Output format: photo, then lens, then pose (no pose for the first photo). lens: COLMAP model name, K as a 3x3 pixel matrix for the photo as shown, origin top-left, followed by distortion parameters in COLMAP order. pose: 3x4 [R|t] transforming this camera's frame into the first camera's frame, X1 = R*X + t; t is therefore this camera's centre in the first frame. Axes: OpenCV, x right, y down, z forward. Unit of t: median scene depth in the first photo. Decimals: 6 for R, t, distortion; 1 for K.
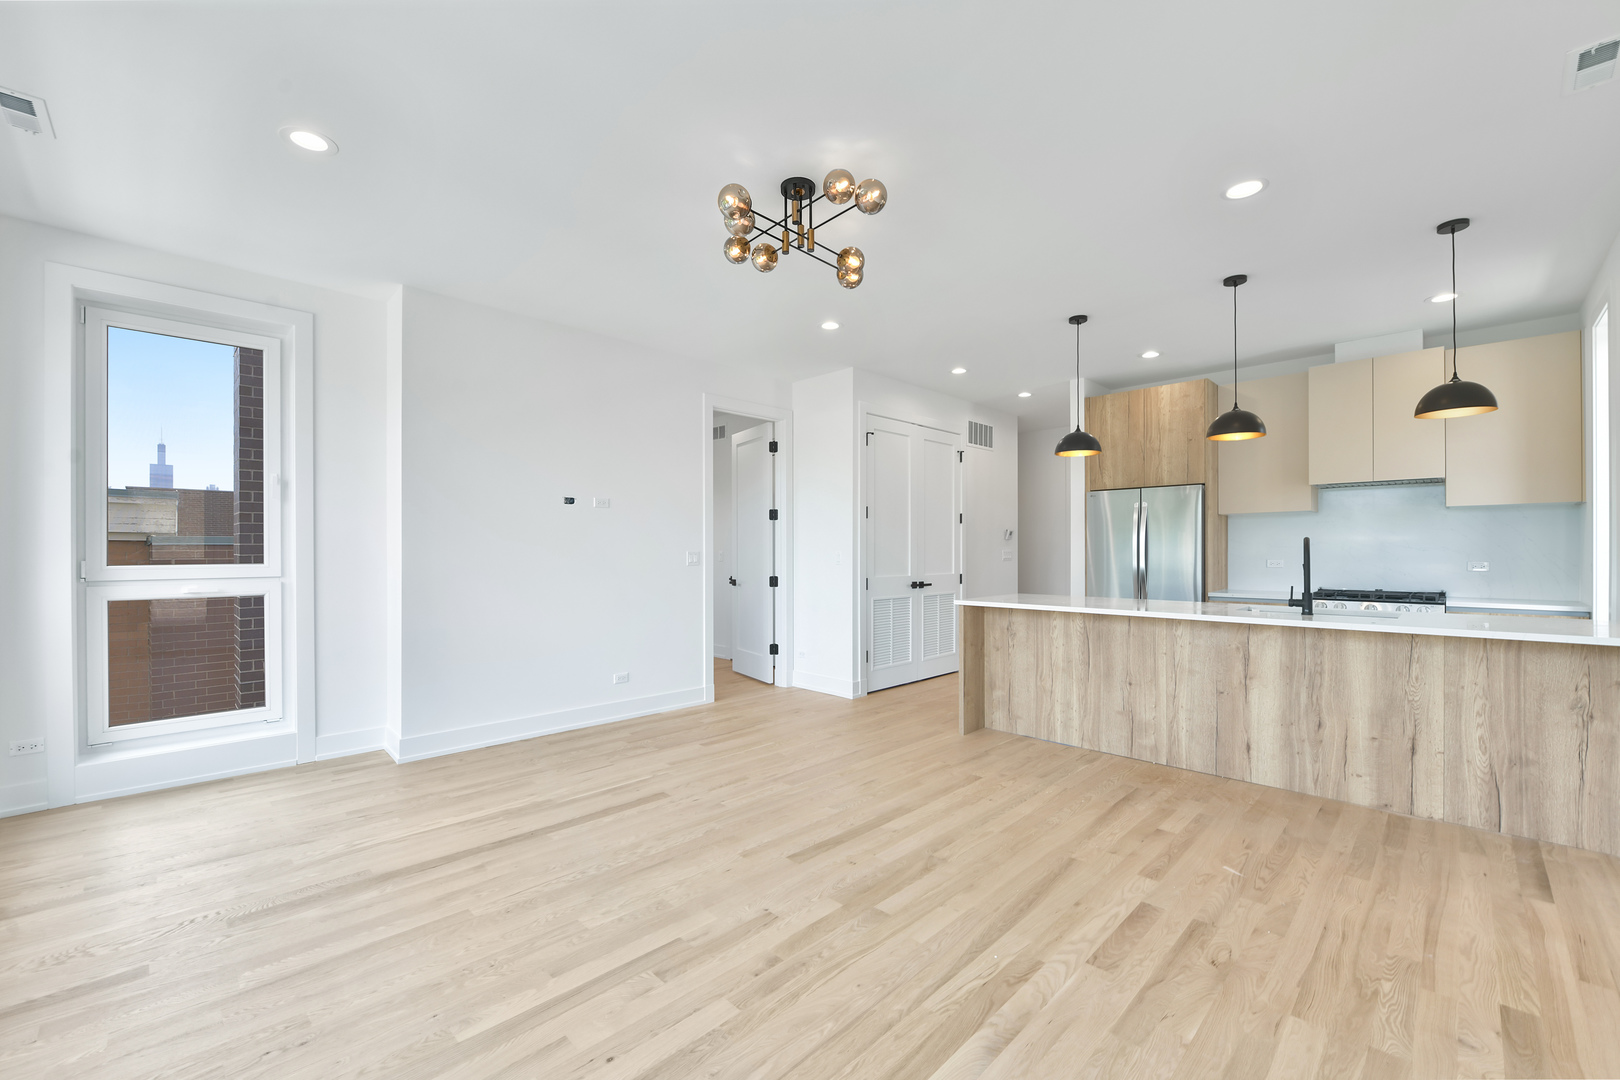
lens RADIAL K [[658.9, 0, 808.6], [0, 658.9, 548.2], [0, 0, 1]] dist [-0.011997, -0.000370]
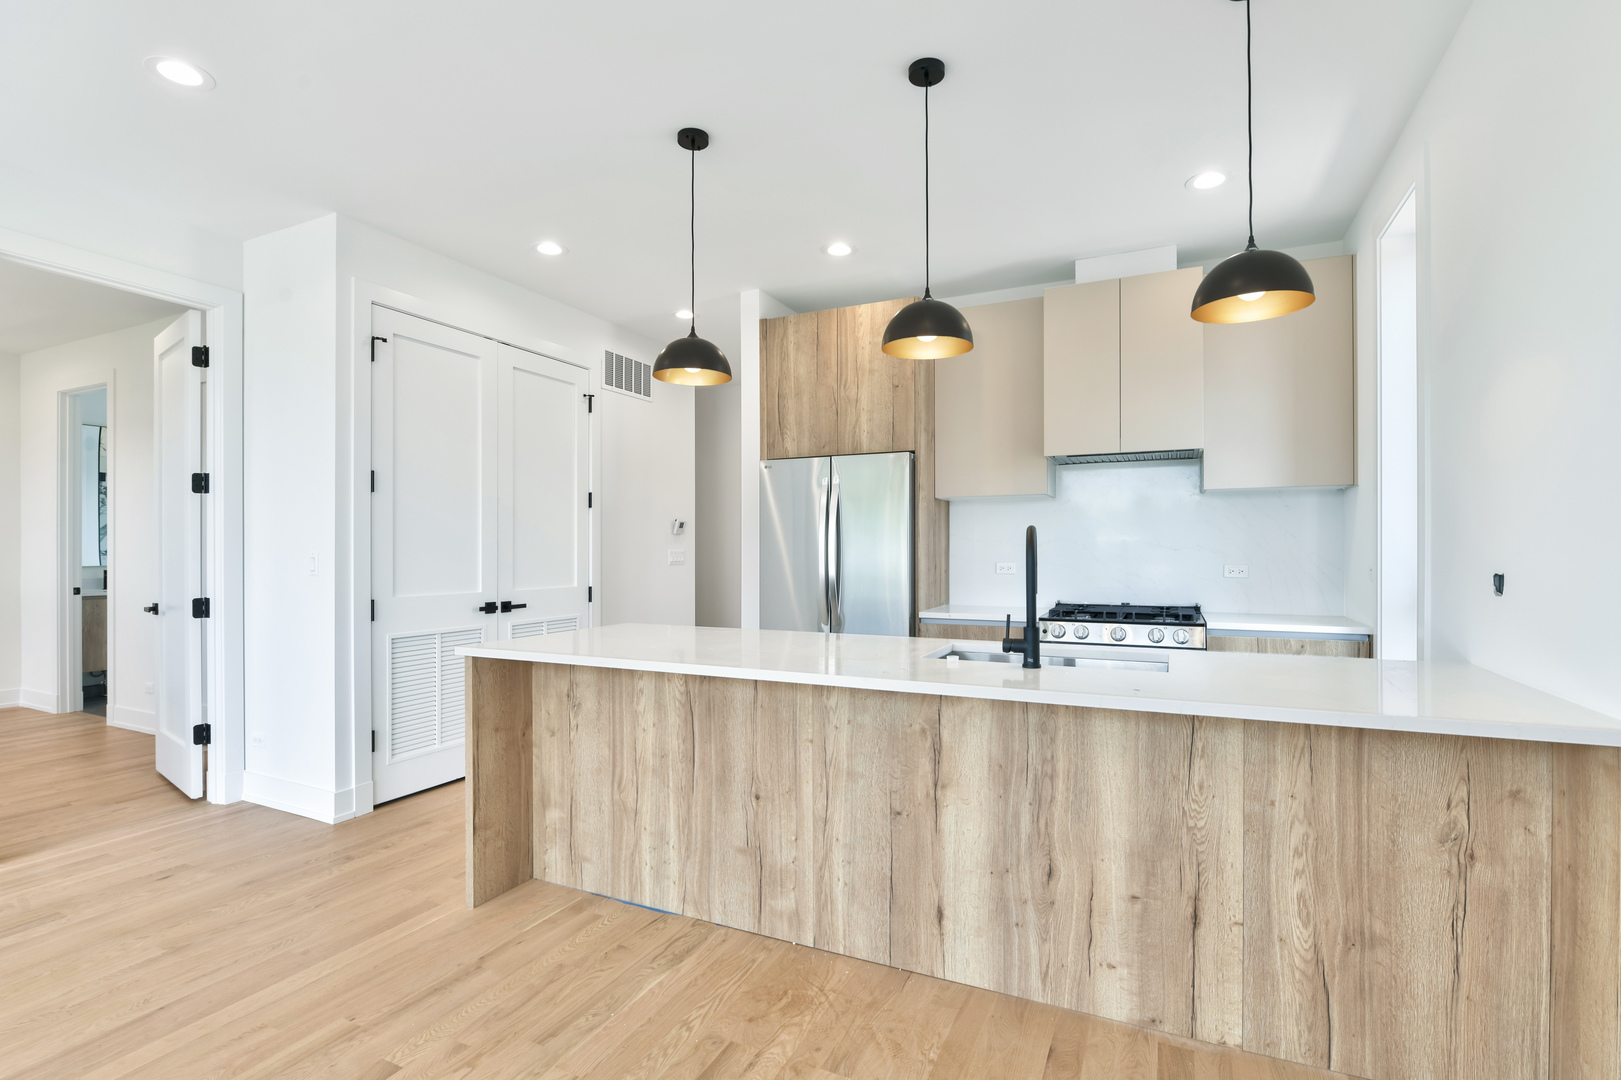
lens RADIAL K [[756.5, 0, 812.0], [0, 756.5, 547.4], [0, 0, 1]] dist [-0.007608, -0.001055]
pose [[0.942382, 0.000631, 0.334538, 0.357345], [-0.000479, 1.000000, -0.000539, 0.002115], [-0.334538, 0.000348, 0.942382, 0.440578]]
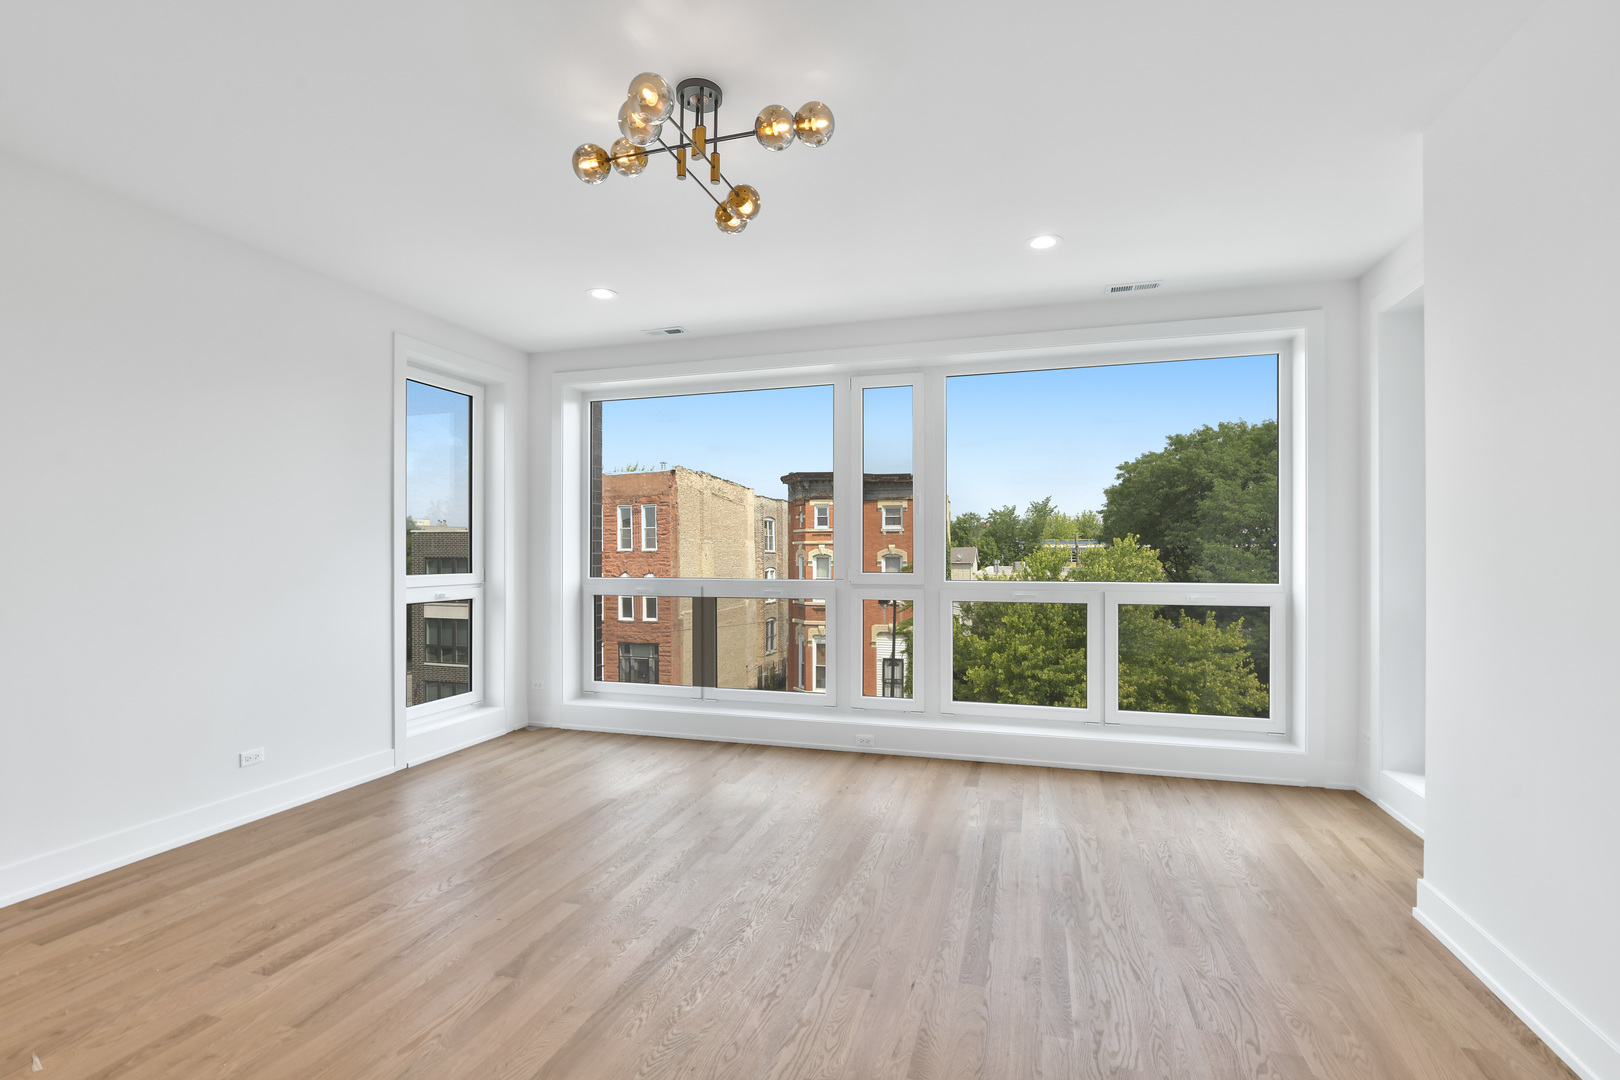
lens RADIAL K [[738.9, 0, 813.4], [0, 738.9, 548.0], [0, 0, 1]] dist [-0.000095, 0.000013]
pose [[-0.880090, 0.001486, -0.474805, 0.224035], [0.003165, 0.999991, -0.002736, -0.020723], [0.474797, -0.003910, -0.880087, 1.485082]]
